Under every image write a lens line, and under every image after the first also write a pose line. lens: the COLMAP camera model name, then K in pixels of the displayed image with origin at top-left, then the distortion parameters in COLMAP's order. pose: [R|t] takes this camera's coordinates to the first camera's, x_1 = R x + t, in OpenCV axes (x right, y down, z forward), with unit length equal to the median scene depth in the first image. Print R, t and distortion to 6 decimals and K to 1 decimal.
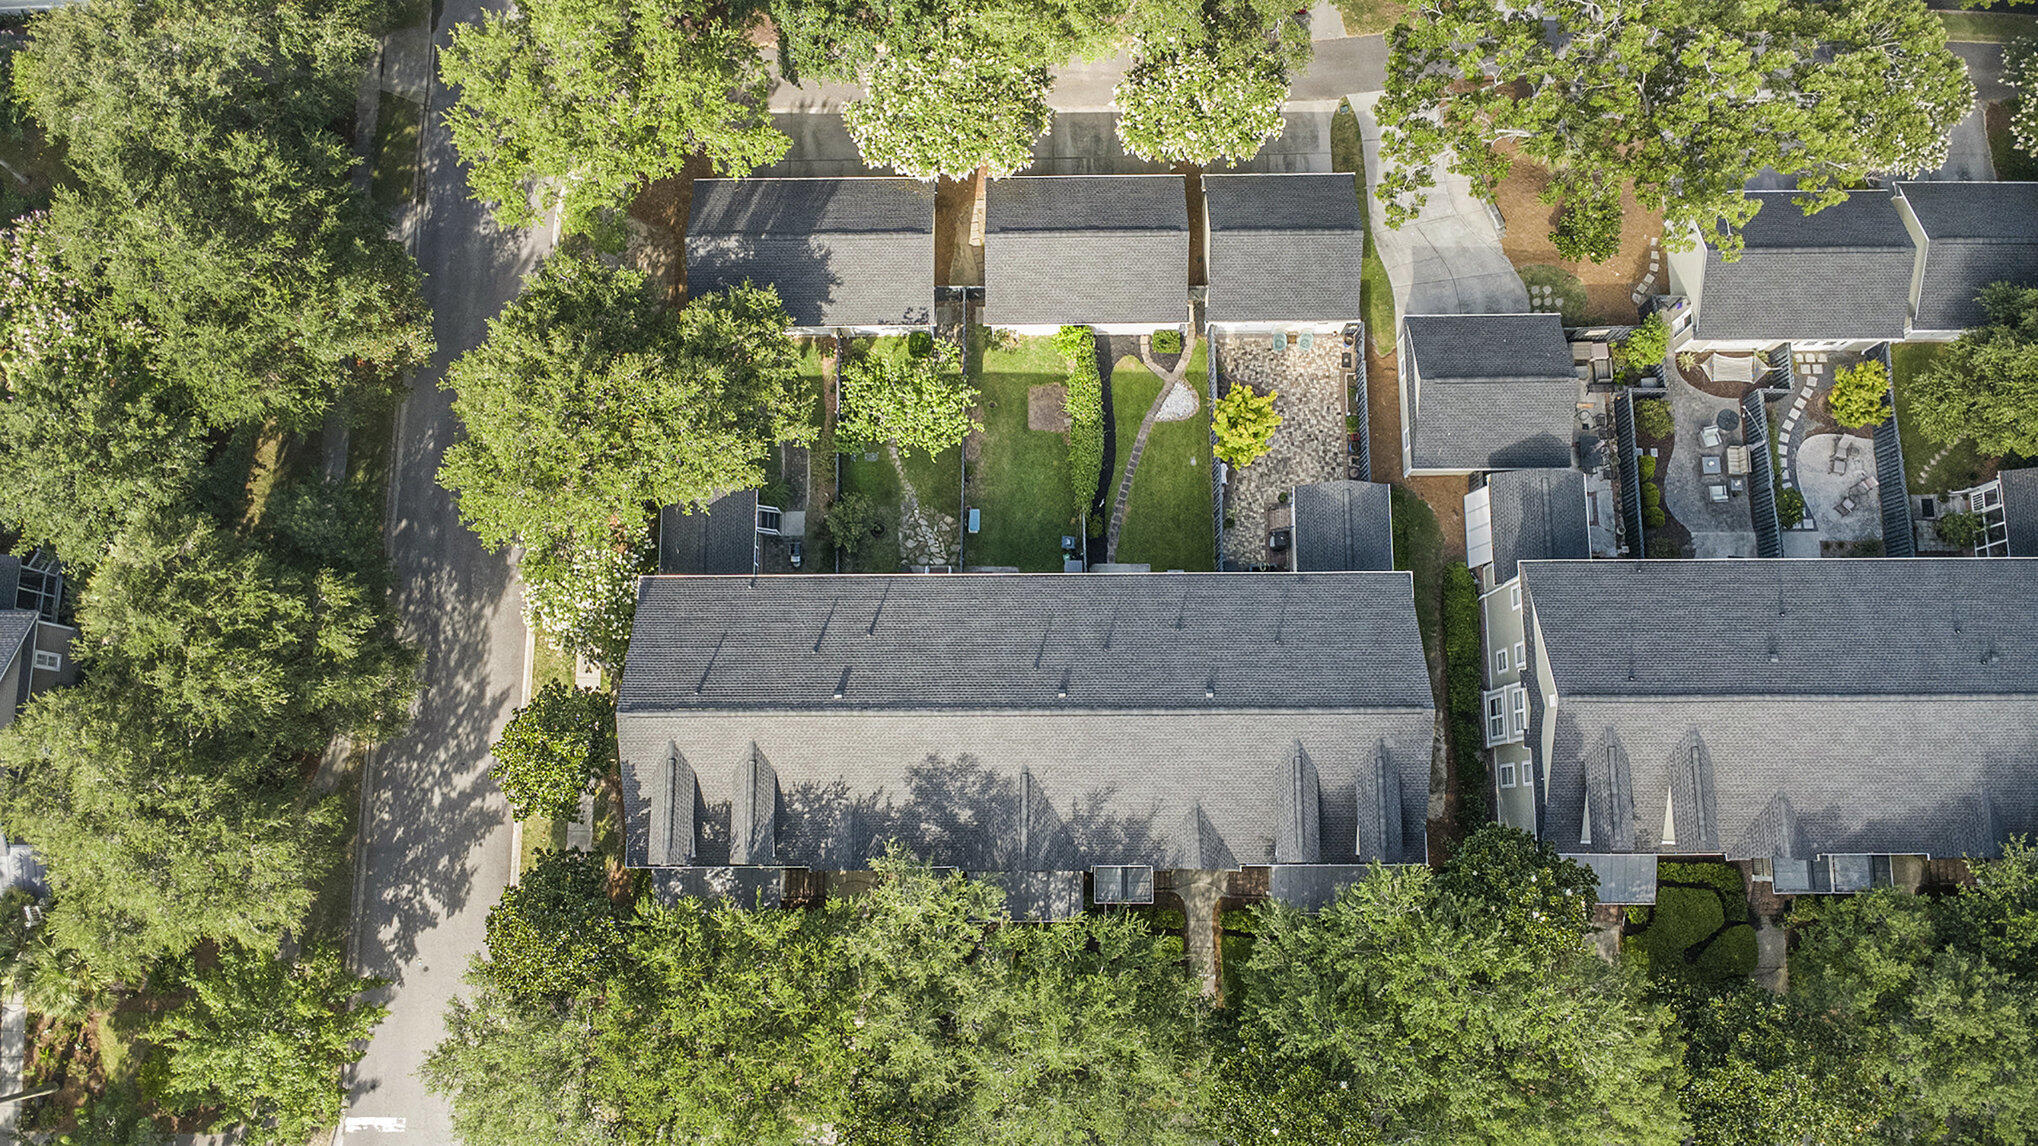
lens RADIAL K [[1452.0, 0, 1019.1], [0, 1452.0, 580.9], [0, 0, 1]] dist [-0.009448, -0.008688]
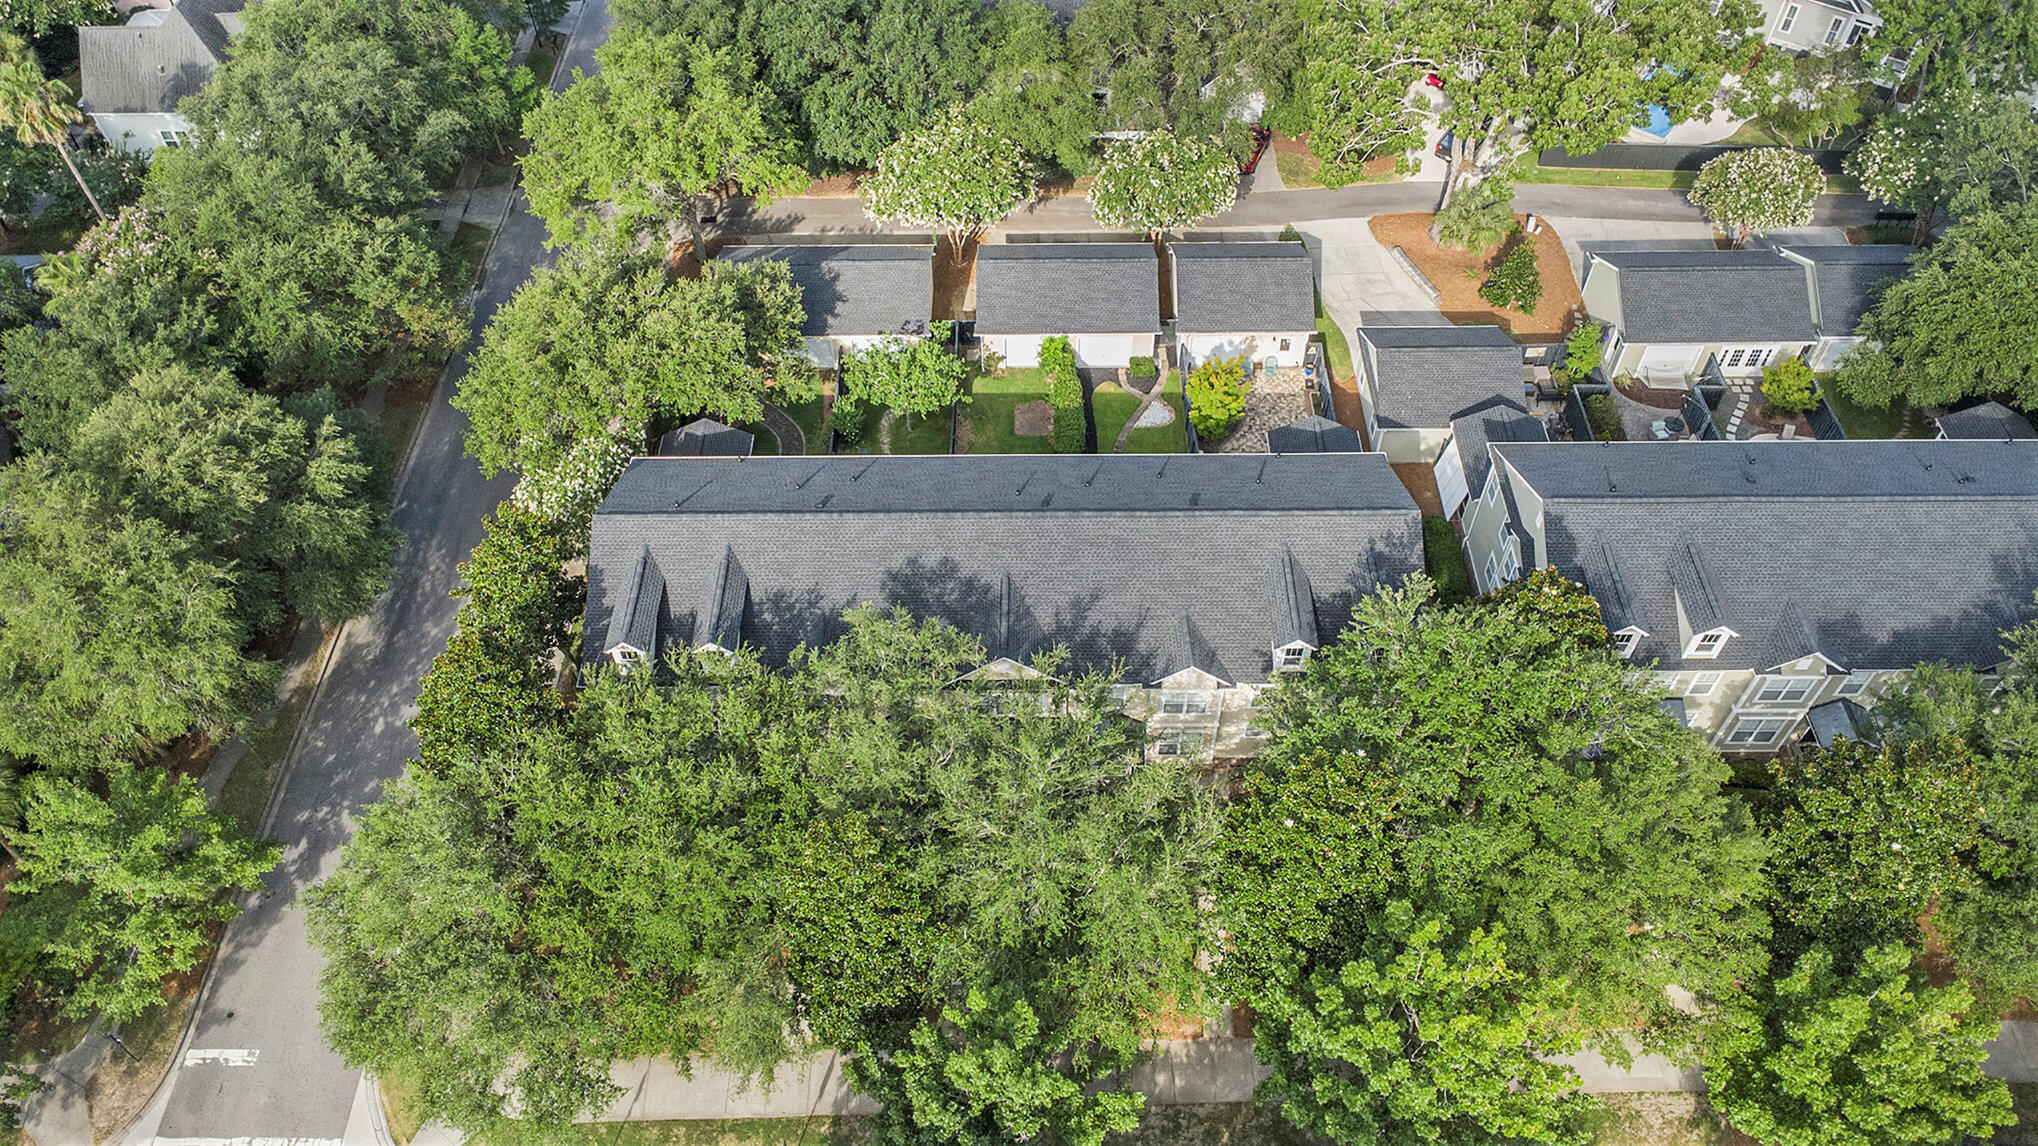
lens RADIAL K [[1452.0, 0, 1021.4], [0, 1452.0, 578.5], [0, 0, 1]] dist [-0.009448, -0.008688]
pose [[0.999981, 0.006116, 0.000918, 0.011779], [-0.004872, 0.870426, -0.492275, 0.534490], [-0.003810, 0.492261, 0.870439, 0.139142]]
